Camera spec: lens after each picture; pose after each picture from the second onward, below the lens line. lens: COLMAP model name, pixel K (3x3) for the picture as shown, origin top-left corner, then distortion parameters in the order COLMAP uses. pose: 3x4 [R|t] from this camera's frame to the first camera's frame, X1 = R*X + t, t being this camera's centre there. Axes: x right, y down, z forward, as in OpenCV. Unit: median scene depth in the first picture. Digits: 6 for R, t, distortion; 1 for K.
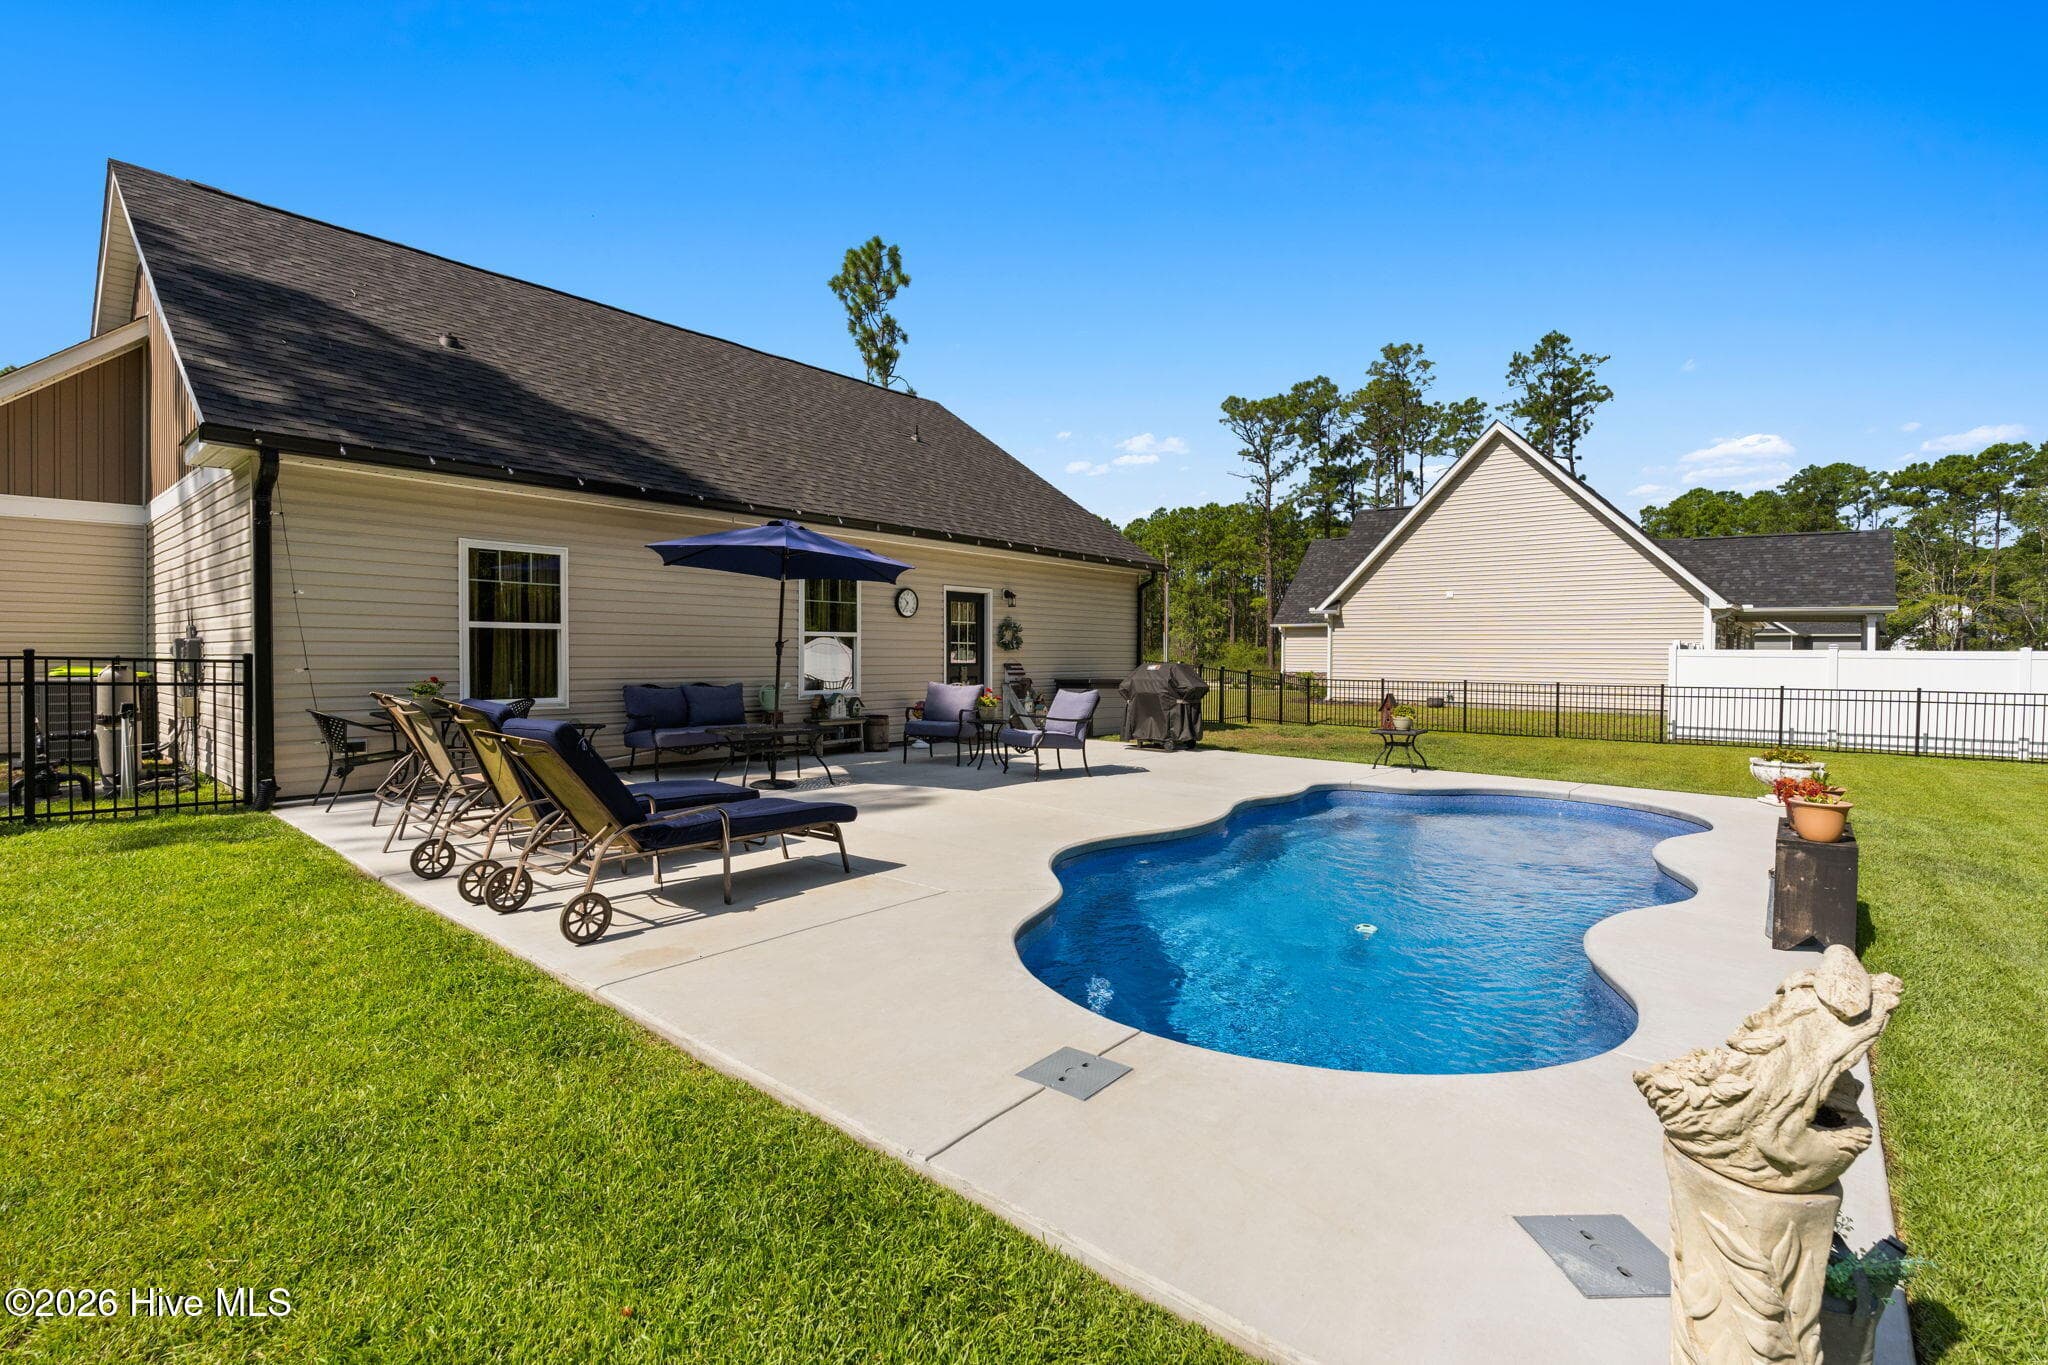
lens RADIAL K [[927.3, 0, 1018.1], [0, 927.3, 673.0], [0, 0, 1]] dist [-0.002435, 0.003079]
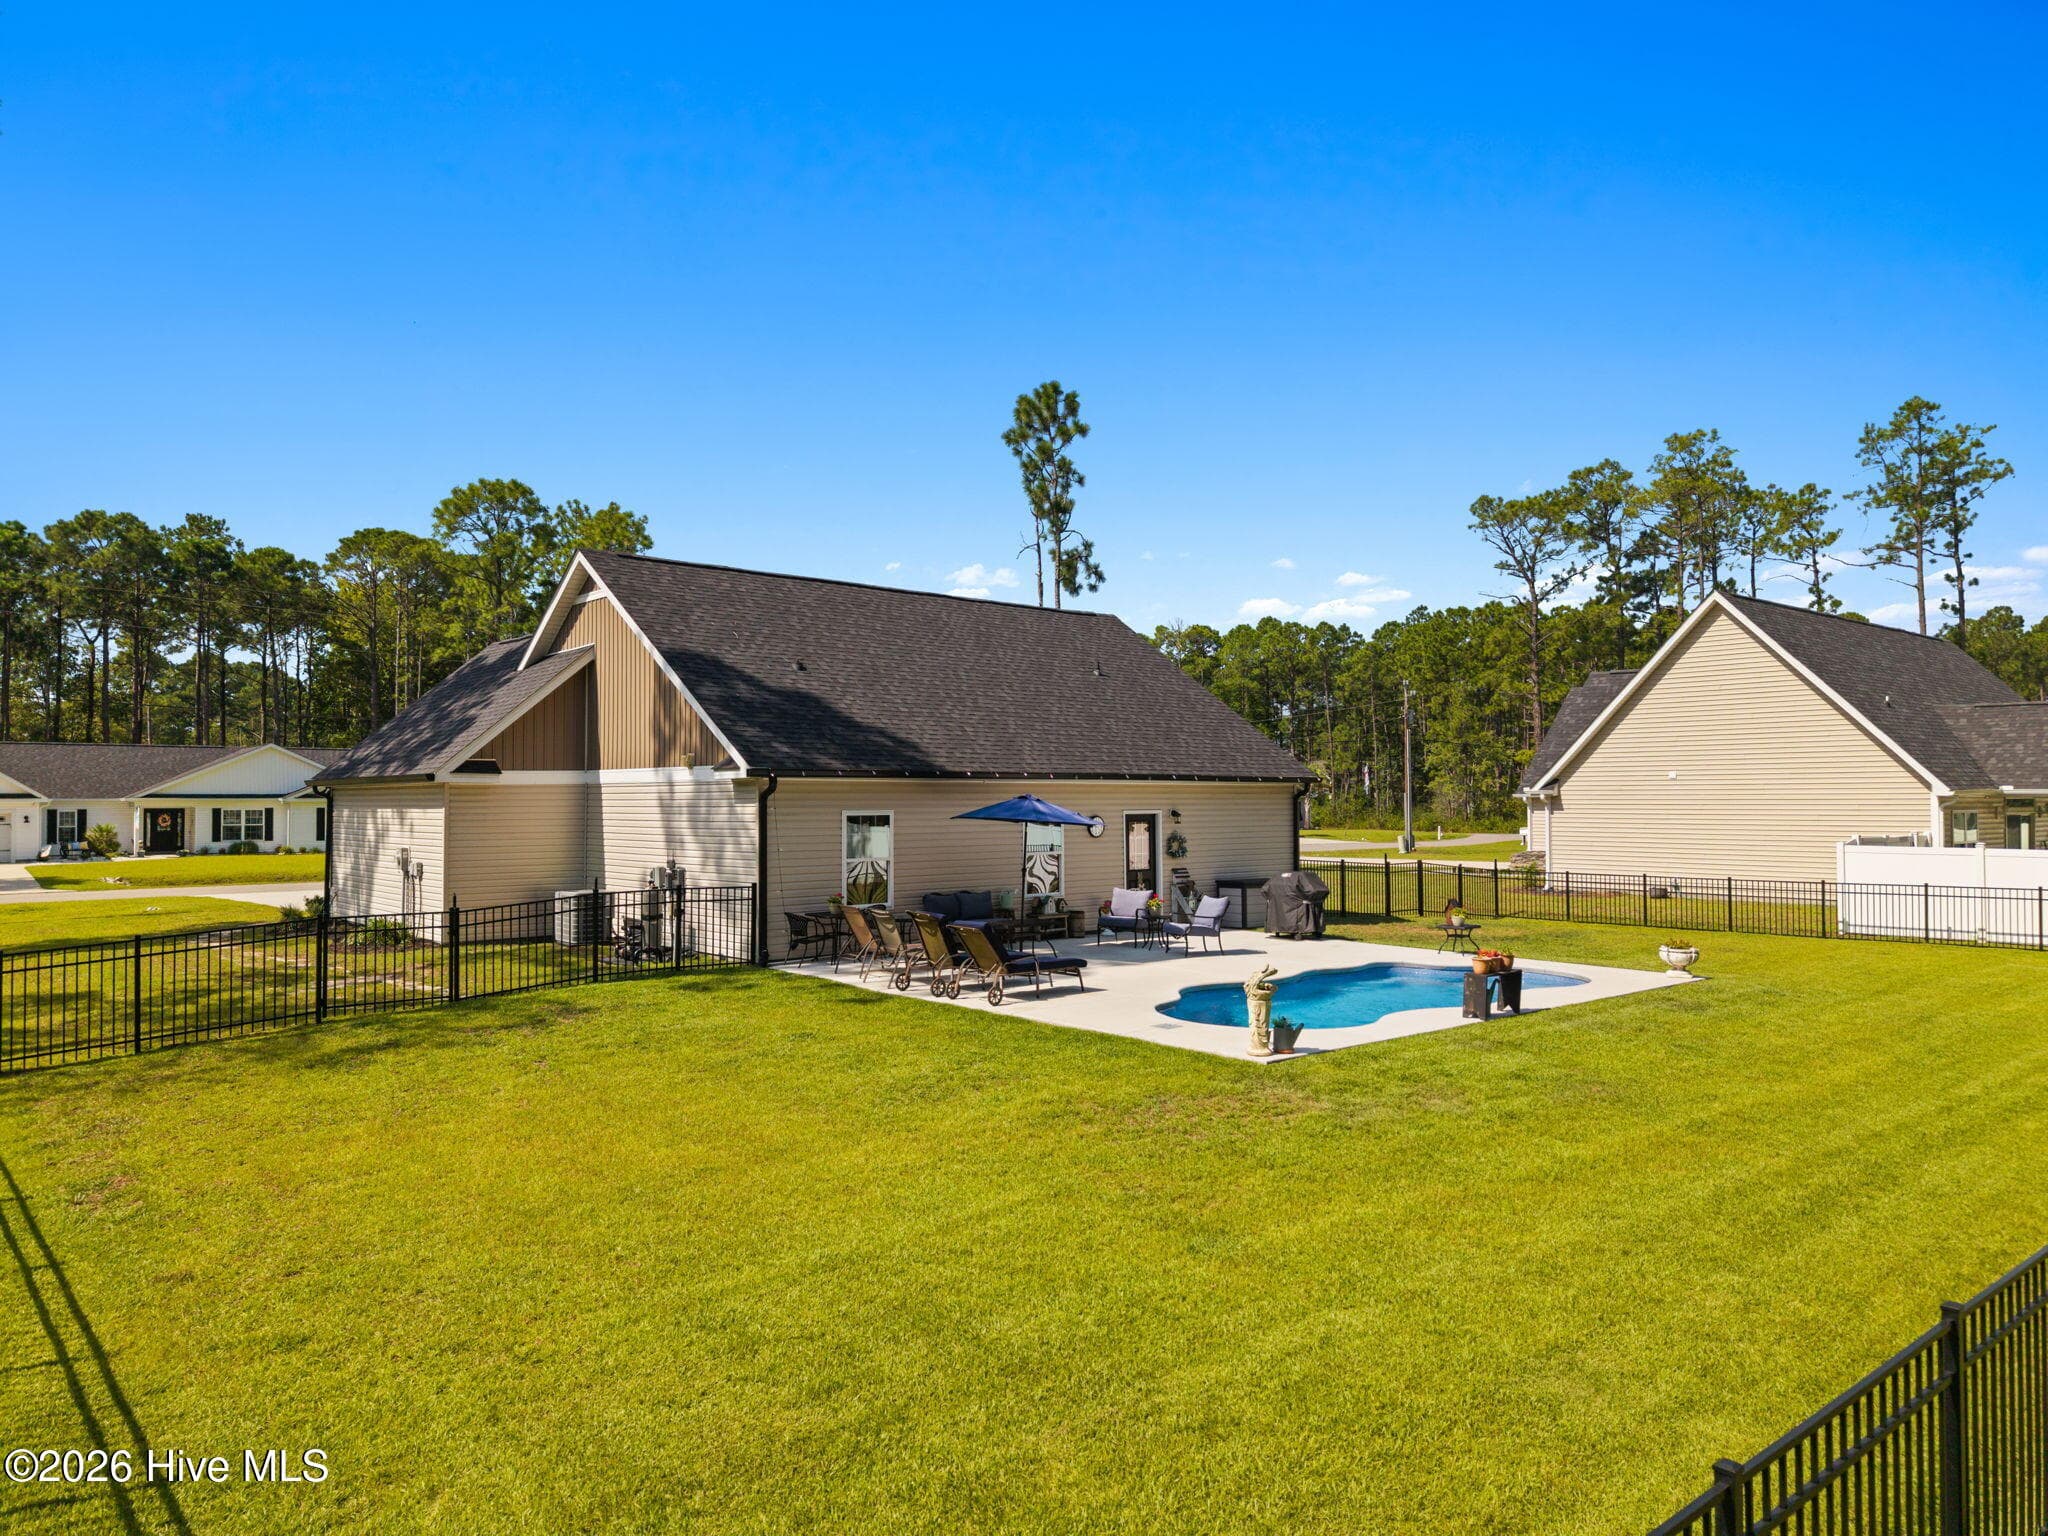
lens RADIAL K [[1388.1, 0, 1022.6], [0, 1388.1, 734.1], [0, 0, 1]] dist [0.040299, -0.047848]
pose [[0.988473, -0.016149, -0.150530, 0.068532], [0.005929, 0.997661, -0.068095, -0.063553], [0.151278, 0.066418, 0.986257, -0.870131]]
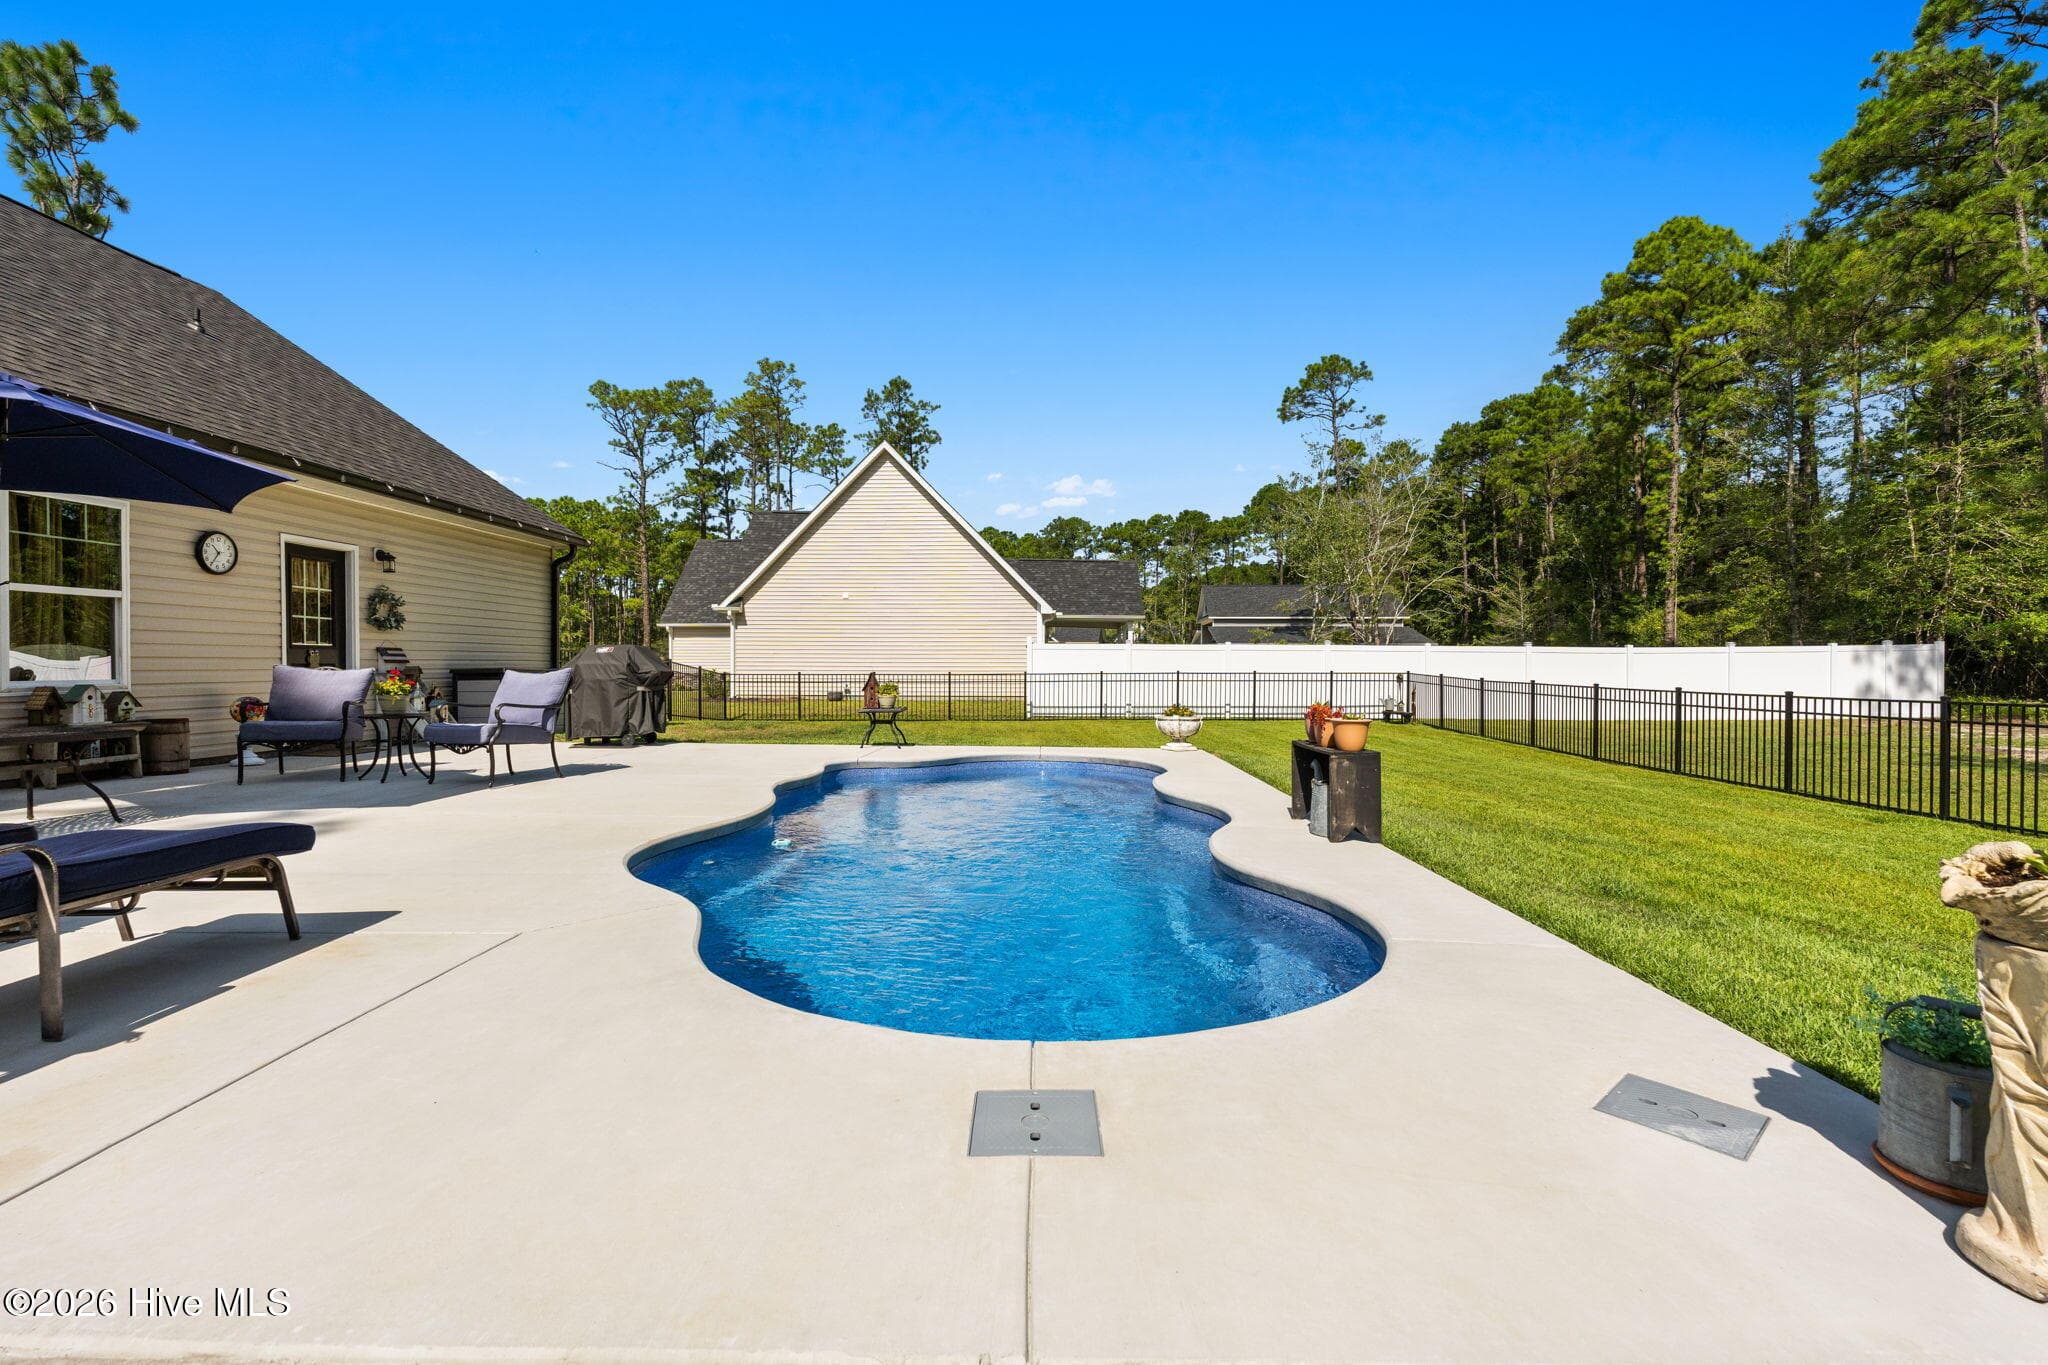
lens RADIAL K [[909.1, 0, 1026.6], [0, 909.1, 670.5], [0, 0, 1]] dist [-0.000222, 0.000994]
pose [[0.775025, -0.010771, 0.631839, -0.071404], [0.017954, 0.999826, -0.004978, 0.021089], [-0.631676, 0.015202, 0.775084, 0.097143]]
